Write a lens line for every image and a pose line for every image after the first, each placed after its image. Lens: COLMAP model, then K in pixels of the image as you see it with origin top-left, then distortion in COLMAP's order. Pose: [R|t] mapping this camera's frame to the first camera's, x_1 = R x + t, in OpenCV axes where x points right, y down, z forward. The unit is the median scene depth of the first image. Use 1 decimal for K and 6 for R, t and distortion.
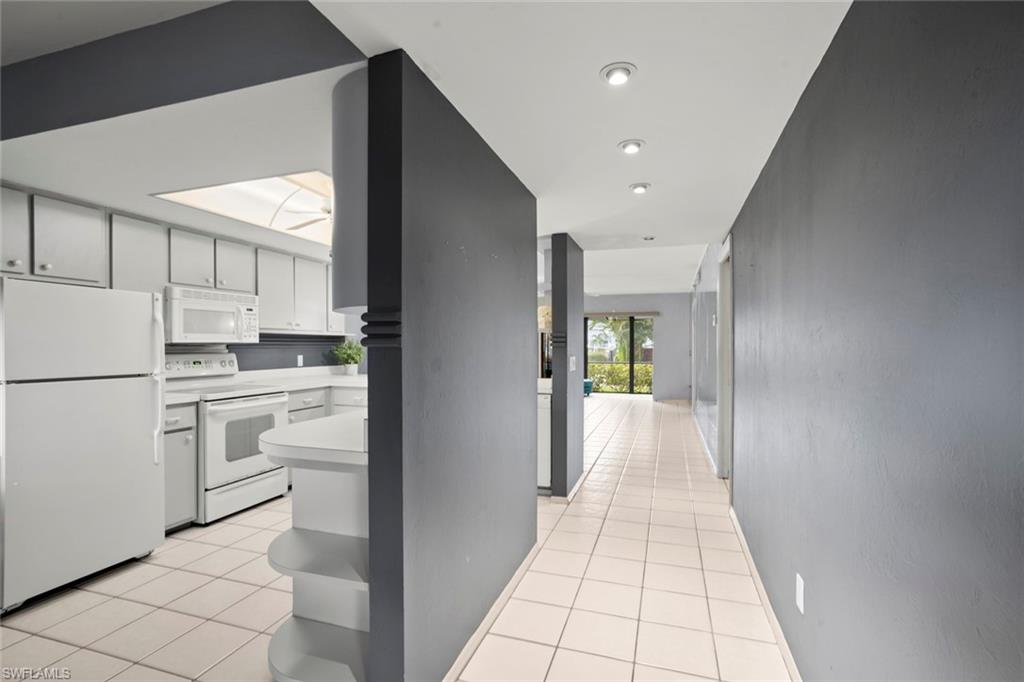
lens RADIAL K [[480.6, 0, 509.0], [0, 480.6, 343.6], [0, 0, 1]] dist [-0.038500, 0.019851]
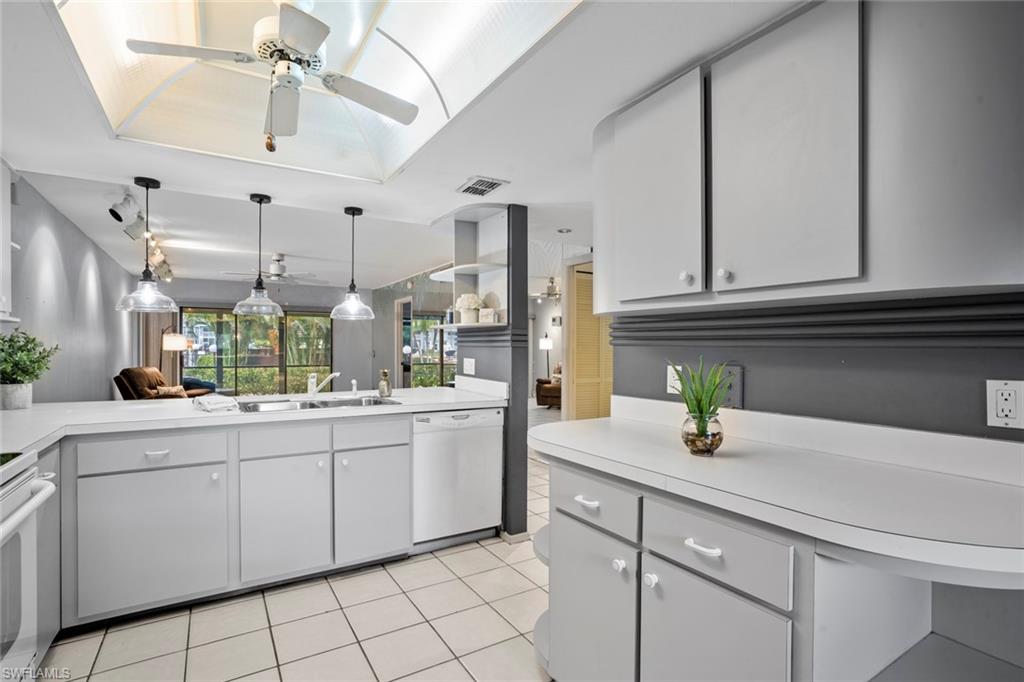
lens RADIAL K [[495.4, 0, 510.5], [0, 495.4, 347.4], [0, 0, 1]] dist [-0.024836, 0.000858]
pose [[0.648297, 0.000854, 0.761387, -0.525626], [-0.006624, 0.999968, 0.004518, 0.003476], [-0.761359, -0.007972, 0.648282, 0.471906]]
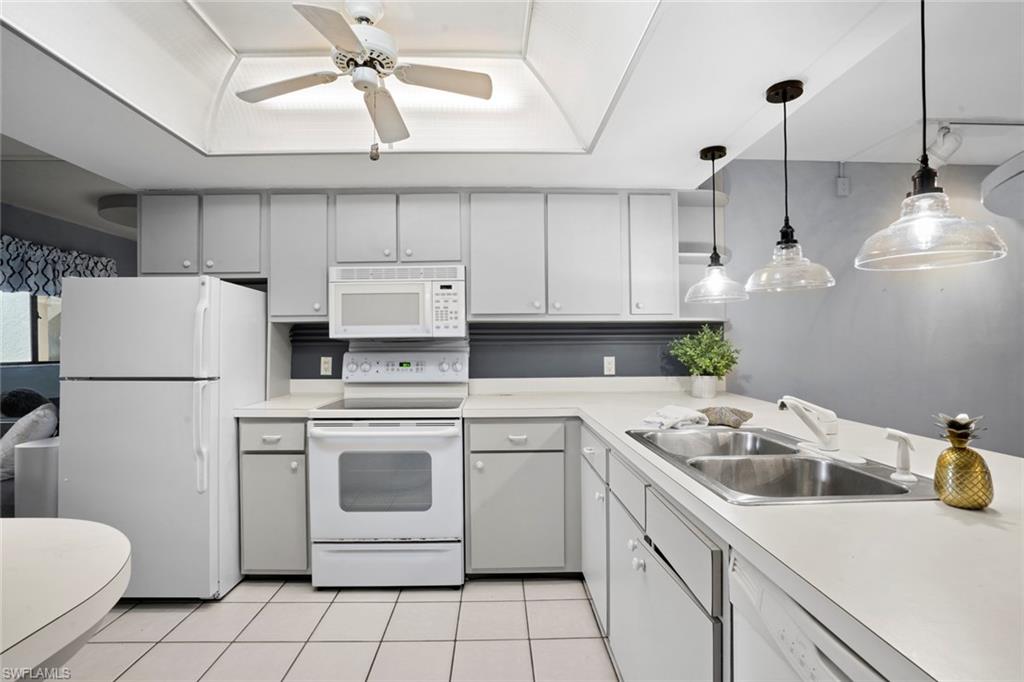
lens RADIAL K [[487.0, 0, 505.2], [0, 487.0, 343.9], [0, 0, 1]] dist [-0.065936, 0.021526]
pose [[0.330177, 0.002503, -0.943916, 0.126698], [0.009899, 0.999932, 0.006114, 0.004716], [0.943867, -0.011362, 0.330130, 0.877758]]
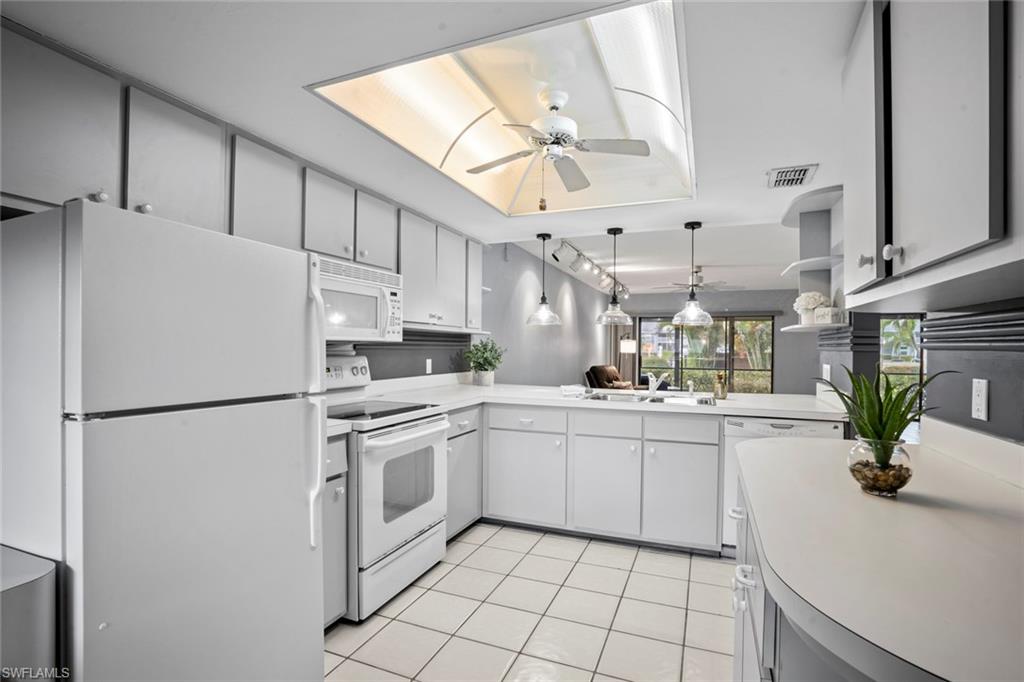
lens RADIAL K [[487.0, 0, 505.2], [0, 487.0, 343.9], [0, 0, 1]] dist [-0.065936, 0.021526]
pose [[0.997051, 0.008936, -0.076222, -0.336213], [-0.009272, 0.999949, -0.004050, 0.003097], [0.076181, 0.004744, 0.997083, 0.311347]]
